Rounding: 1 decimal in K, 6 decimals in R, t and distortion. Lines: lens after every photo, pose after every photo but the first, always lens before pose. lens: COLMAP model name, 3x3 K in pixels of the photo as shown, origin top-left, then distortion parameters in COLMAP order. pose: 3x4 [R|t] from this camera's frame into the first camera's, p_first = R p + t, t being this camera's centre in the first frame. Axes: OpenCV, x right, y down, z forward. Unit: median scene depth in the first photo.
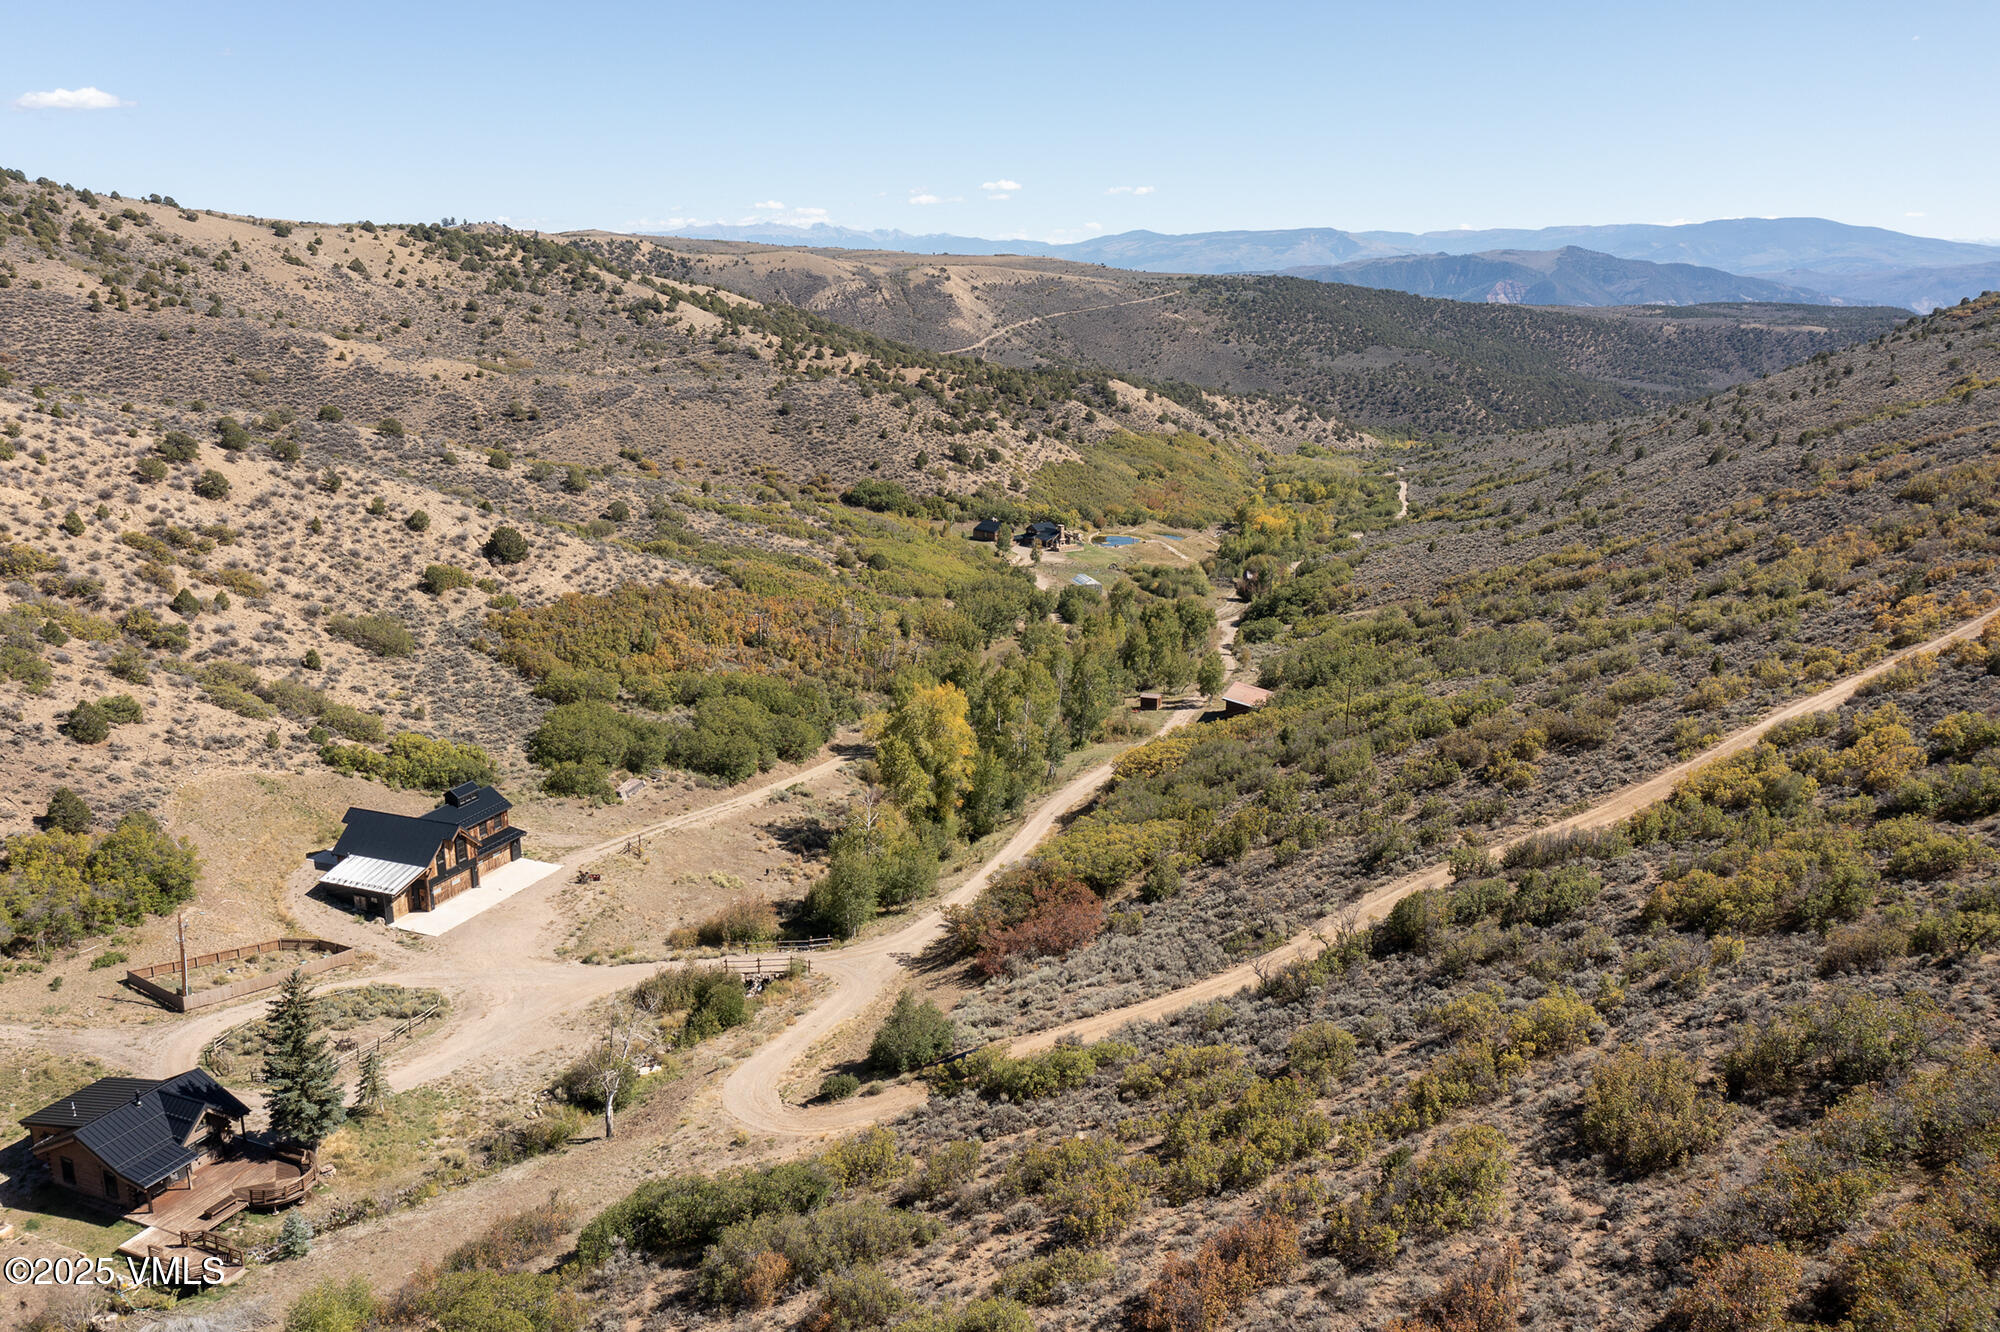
lens RADIAL K [[1572.4, 0, 1004.7], [0, 1572.4, 662.5], [0, 0, 1]] dist [-0.015669, -0.001296]
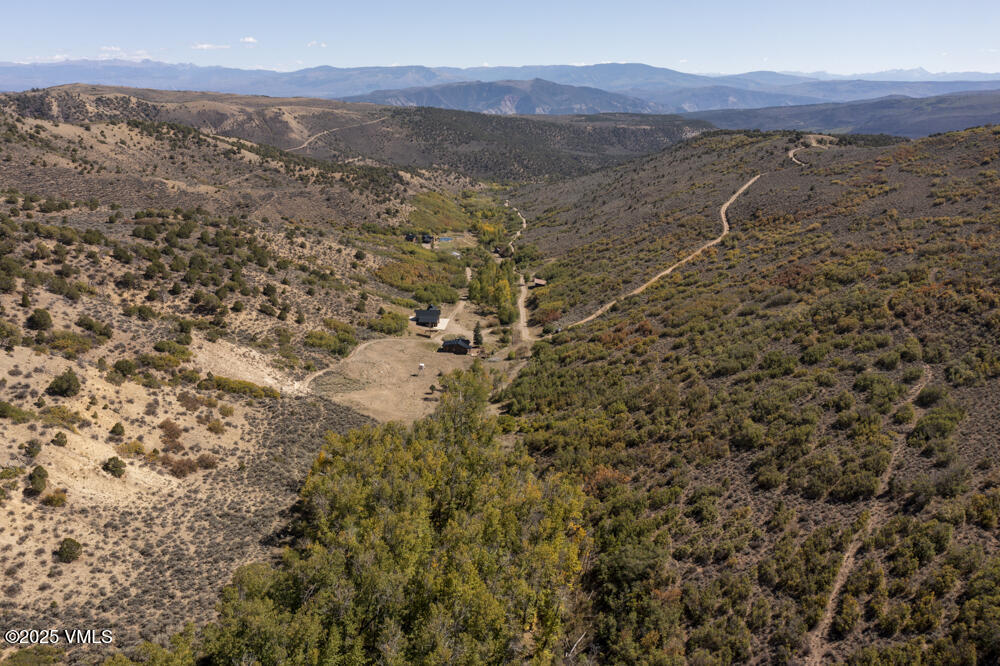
lens RADIAL K [[794.6, 0, 498.8], [0, 794.6, 333.7], [0, 0, 1]] dist [-0.022959, -0.001884]
pose [[0.956421, -0.083170, 0.279897, -0.192732], [0.065630, 0.995281, 0.071479, 0.000562], [-0.284520, -0.049994, 0.957366, -0.346771]]
